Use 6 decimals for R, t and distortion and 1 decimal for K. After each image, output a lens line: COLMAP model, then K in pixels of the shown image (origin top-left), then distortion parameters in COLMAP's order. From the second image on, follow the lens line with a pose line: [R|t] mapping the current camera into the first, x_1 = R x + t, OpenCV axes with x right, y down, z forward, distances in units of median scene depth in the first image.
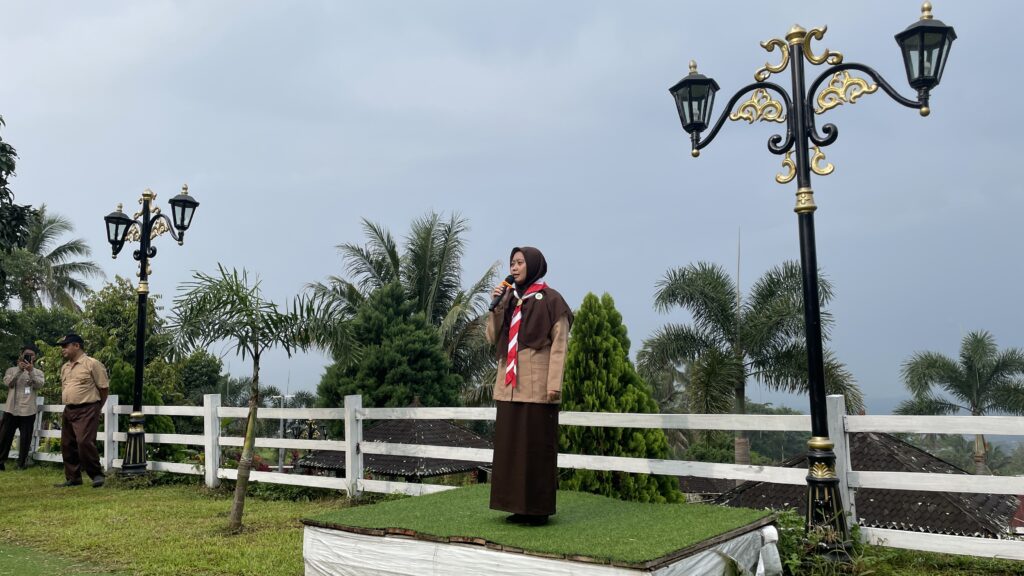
lens RADIAL K [[774.6, 0, 518.3], [0, 774.6, 289.0], [0, 0, 1]] dist [0.074453, -0.102619]
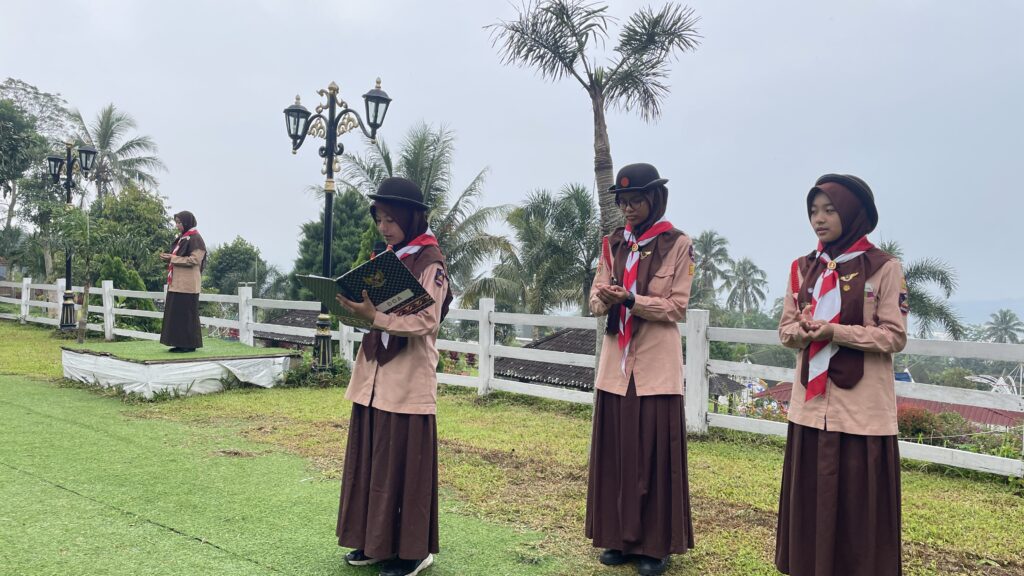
lens RADIAL K [[774.6, 0, 518.3], [0, 774.6, 289.0], [0, 0, 1]] dist [0.074453, -0.102619]
pose [[0.994411, 0.031107, -0.100889, 0.244958], [-0.016956, 0.990259, 0.138198, -0.032401], [0.104206, -0.135715, 0.985253, -0.188106]]
